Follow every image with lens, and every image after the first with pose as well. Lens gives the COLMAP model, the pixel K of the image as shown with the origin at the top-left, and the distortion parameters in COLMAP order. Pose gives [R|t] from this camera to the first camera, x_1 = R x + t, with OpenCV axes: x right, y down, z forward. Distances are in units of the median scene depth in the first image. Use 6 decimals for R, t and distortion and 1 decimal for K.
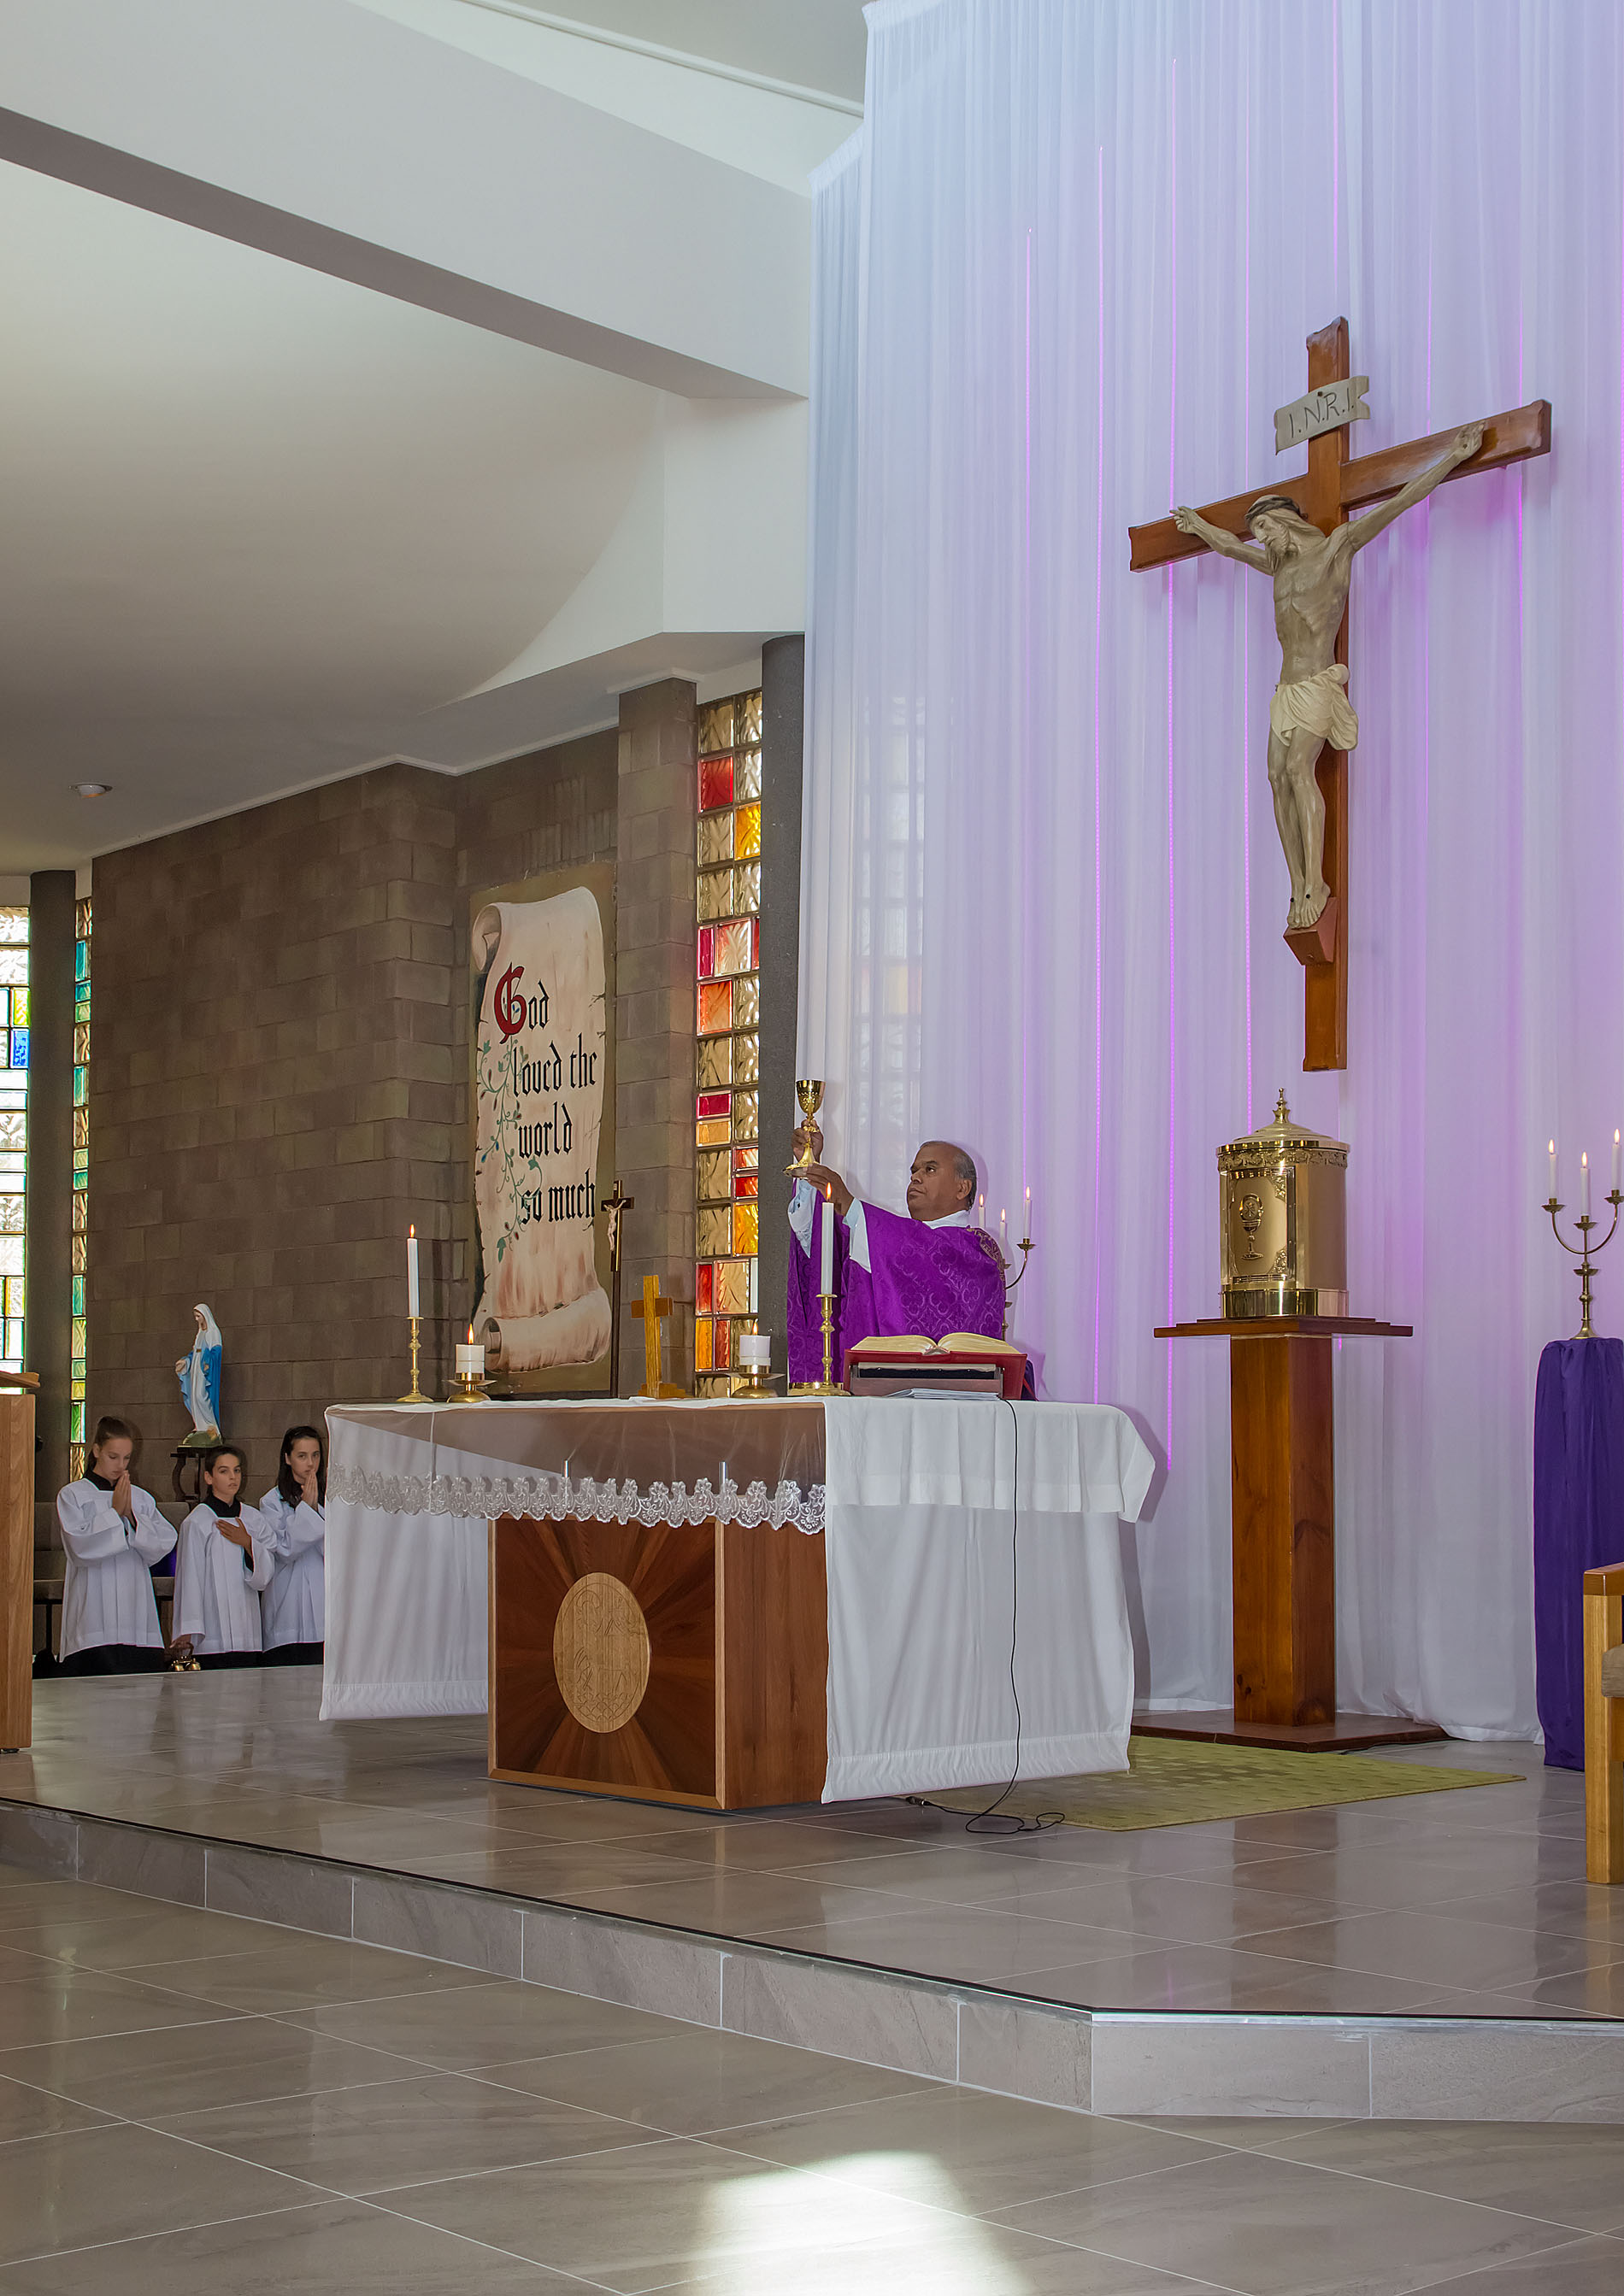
lens RADIAL K [[2852.6, 0, 811.7], [0, 2852.6, 1412.6], [0, 0, 1]] dist [0.000815, 0.013449]
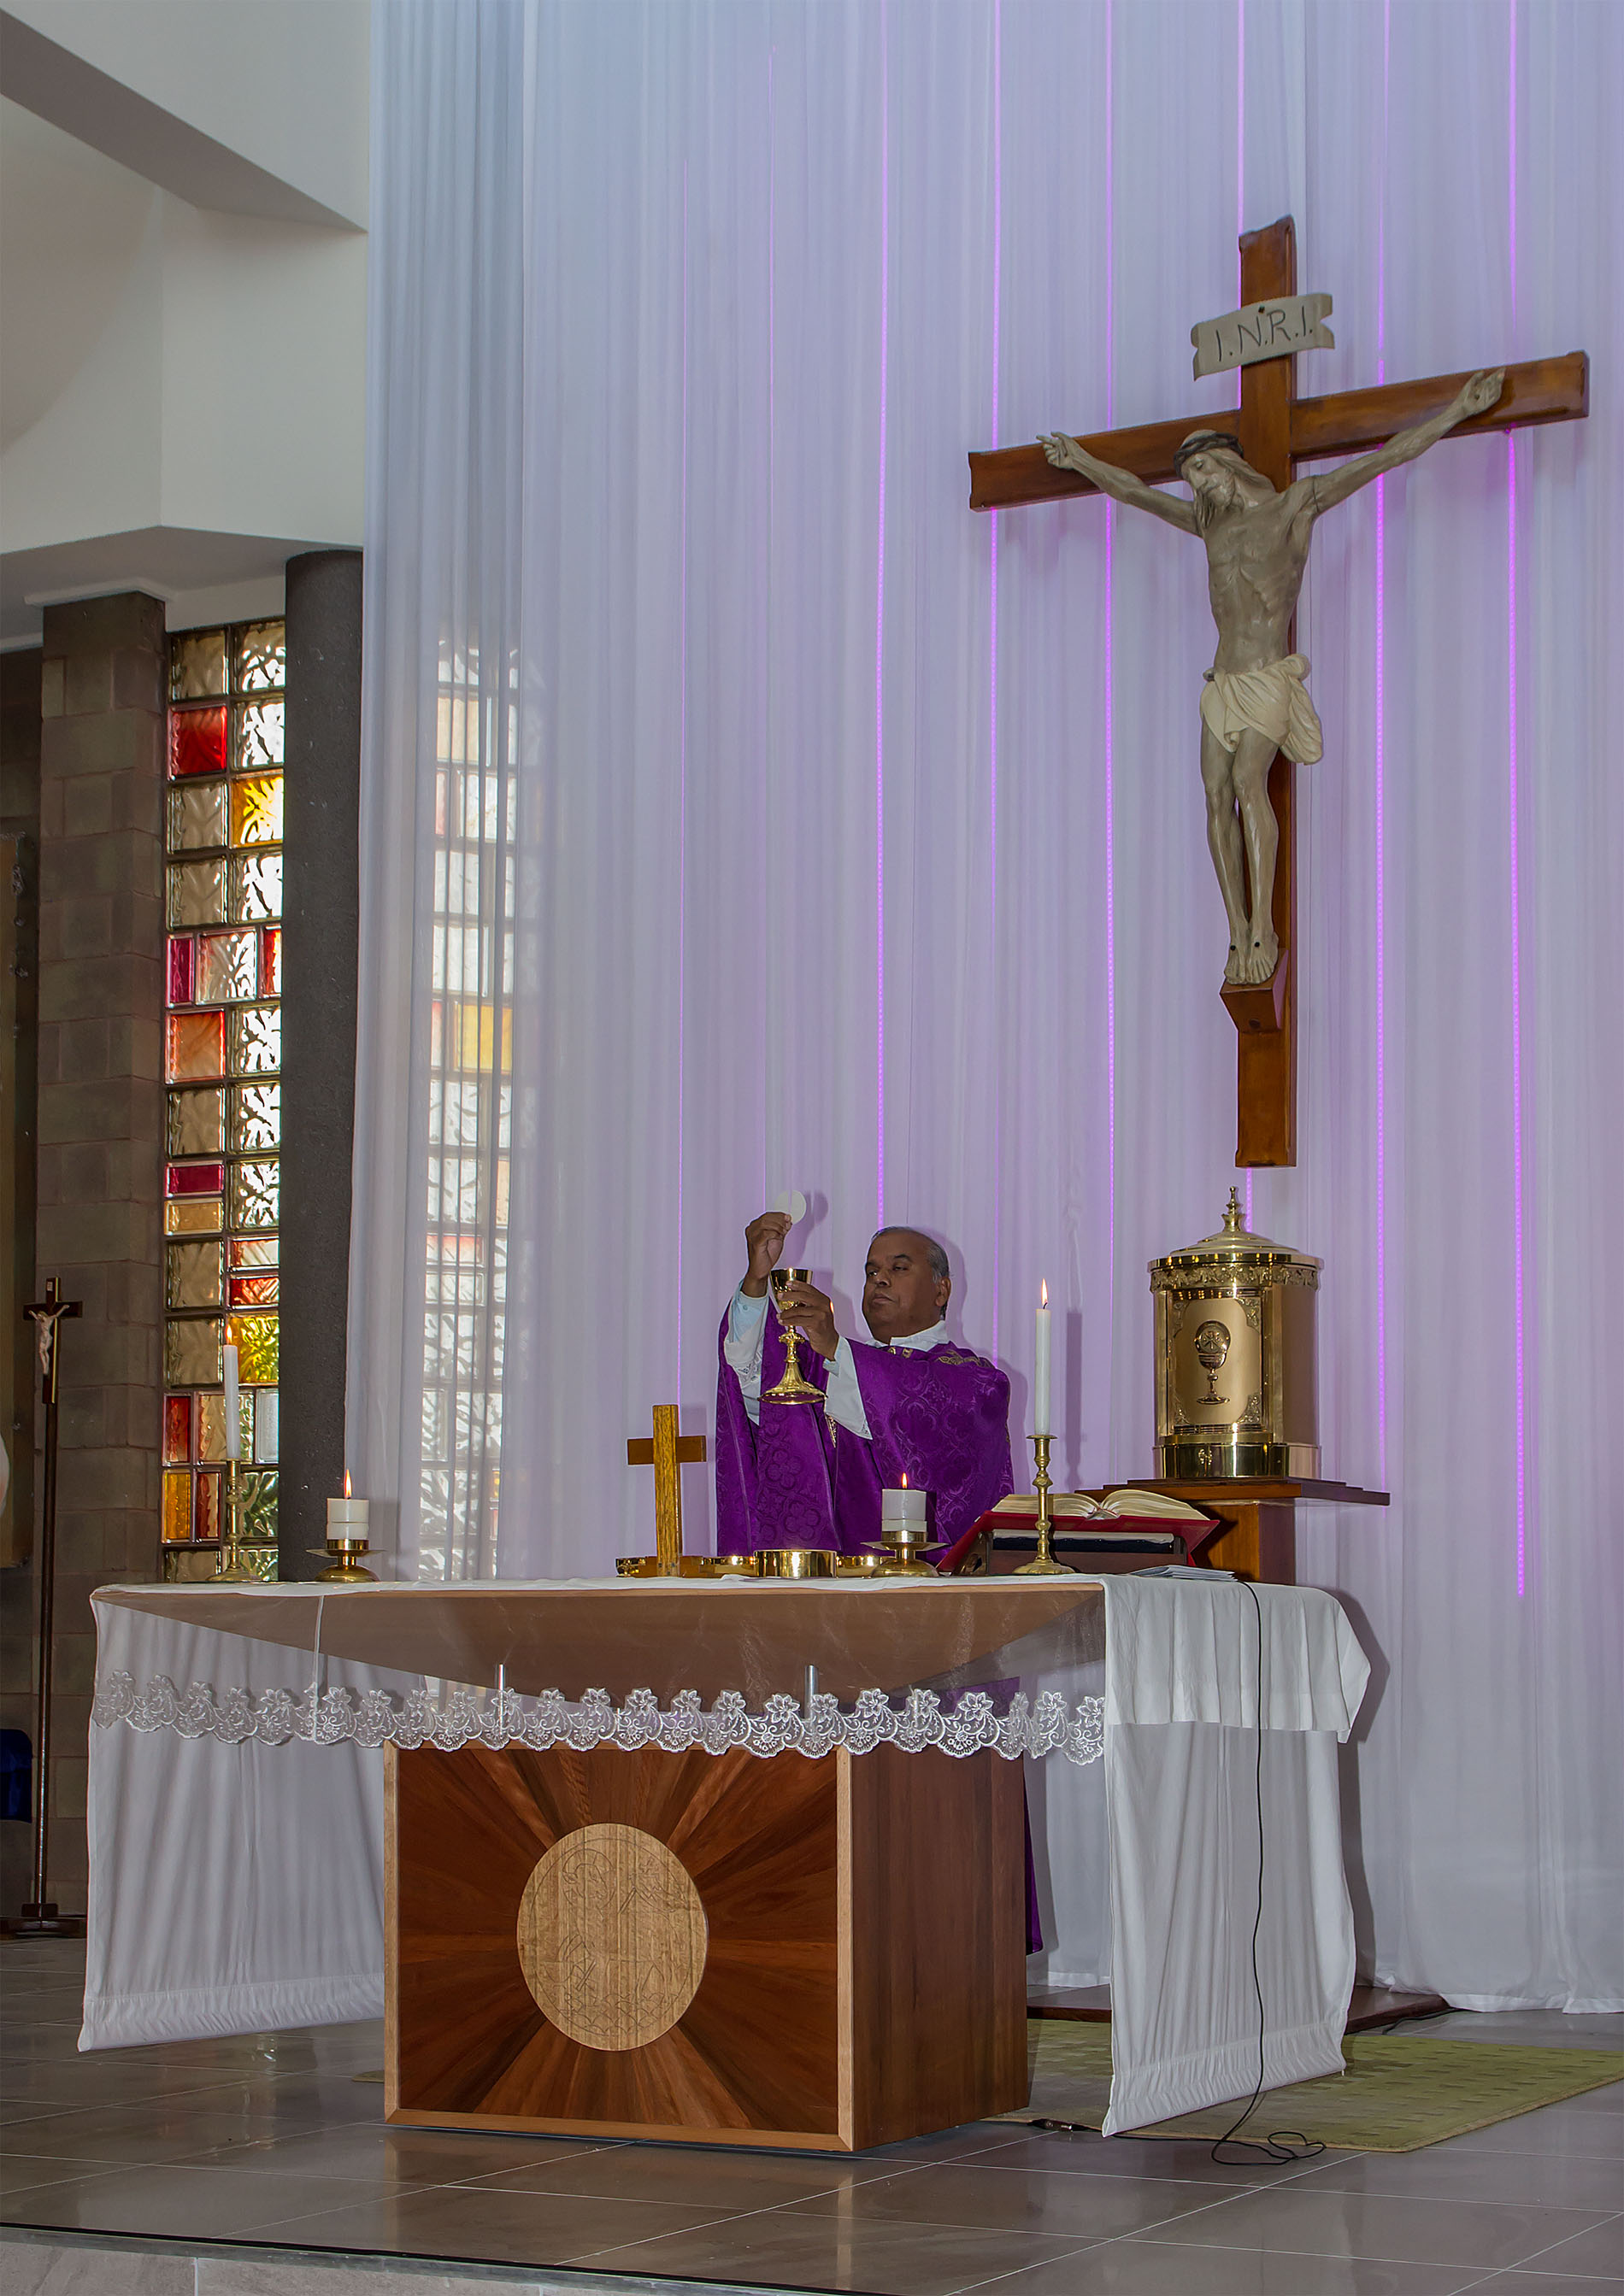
lens RADIAL K [[3478.3, 0, 812.4], [0, 3478.3, 1576.5], [0, 0, 1]] dist [-0.004704, 0.066941]
pose [[0.932752, 0.006250, 0.360464, -0.282815], [-0.003363, 0.999957, -0.008636, 0.001887], [-0.360502, 0.006843, 0.932733, 0.149989]]
